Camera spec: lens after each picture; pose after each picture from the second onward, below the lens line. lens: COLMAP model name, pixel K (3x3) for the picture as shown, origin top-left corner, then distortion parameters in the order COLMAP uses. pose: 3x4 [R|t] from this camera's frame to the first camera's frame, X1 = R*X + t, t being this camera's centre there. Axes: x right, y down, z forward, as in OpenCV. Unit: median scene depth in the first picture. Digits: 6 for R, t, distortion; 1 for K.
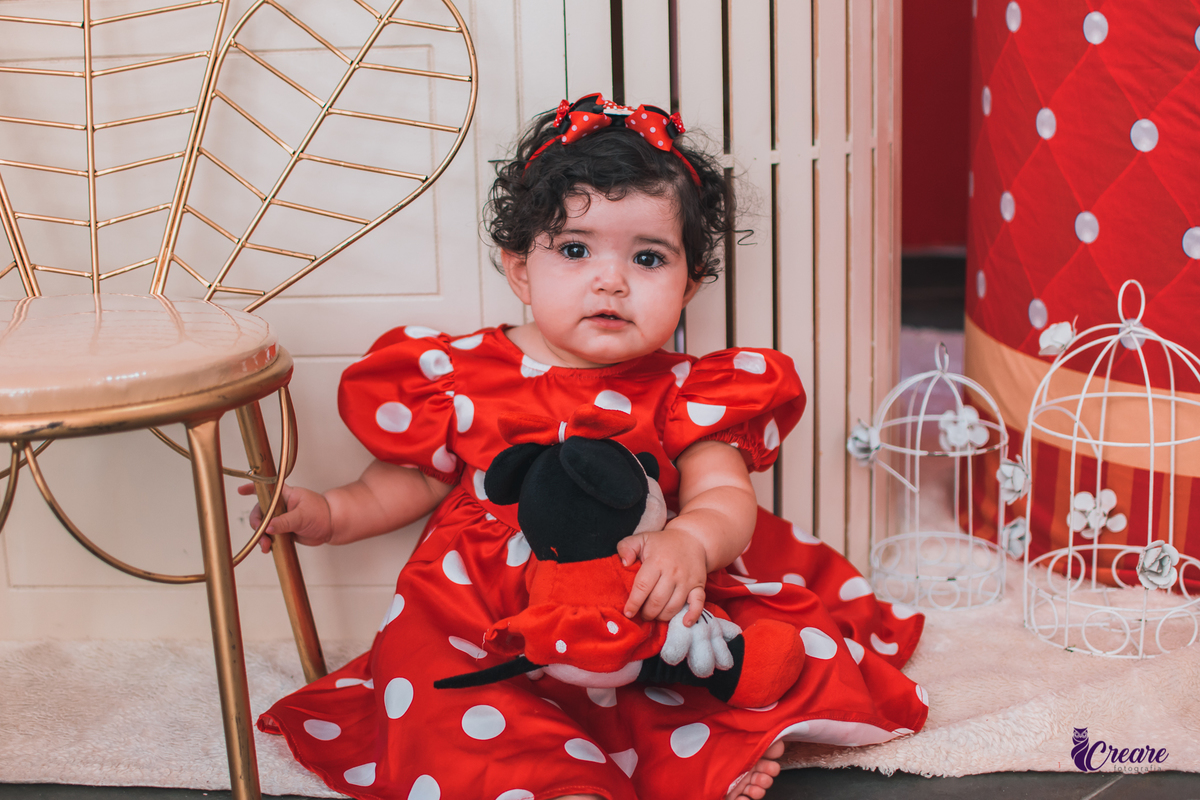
lens RADIAL K [[1767.4, 0, 612.5], [0, 1767.4, 403.7], [0, 0, 1]] dist [-0.183815, 0.066564]
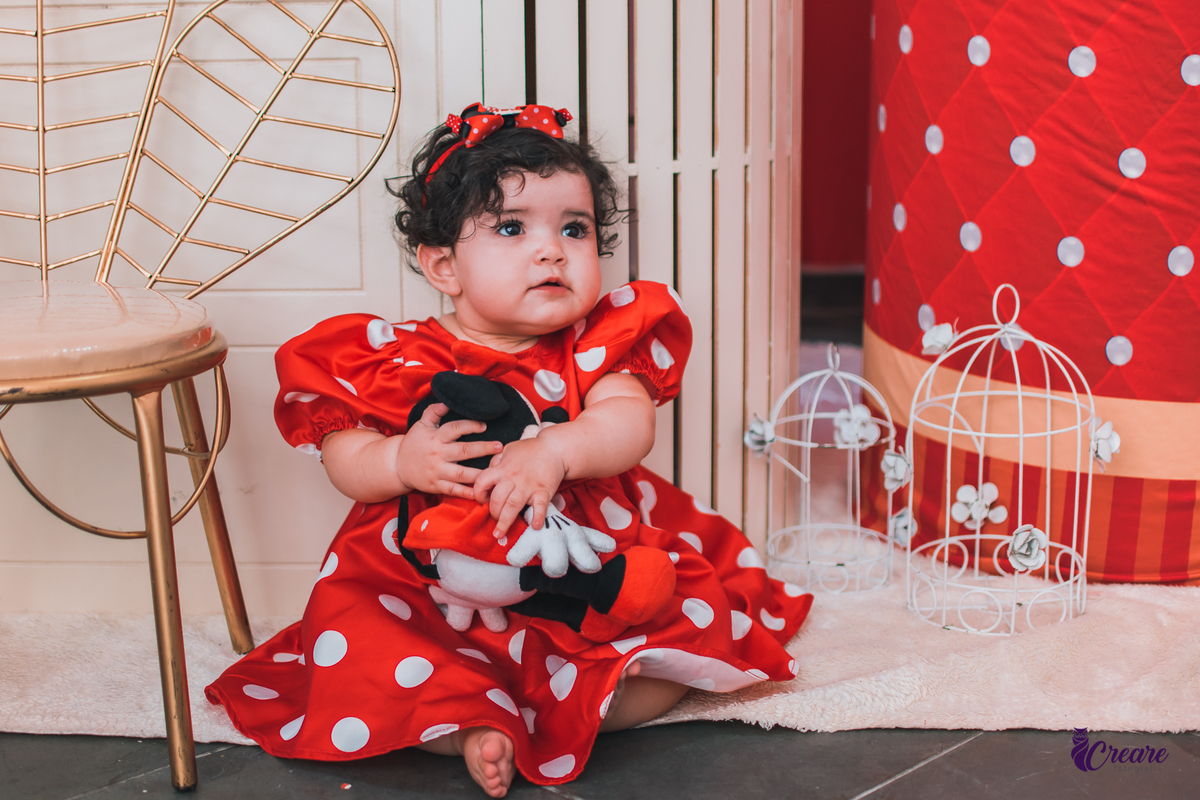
lens RADIAL K [[1857.7, 0, 600.0], [0, 1857.7, 400.0], [0, 0, 1]] dist [-0.191543, 0.118342]
pose [[0.999528, 0.012096, 0.028257, 0.015585], [-0.011478, 0.999694, -0.021930, 0.028709], [-0.028513, 0.021596, 0.999360, -0.132354]]
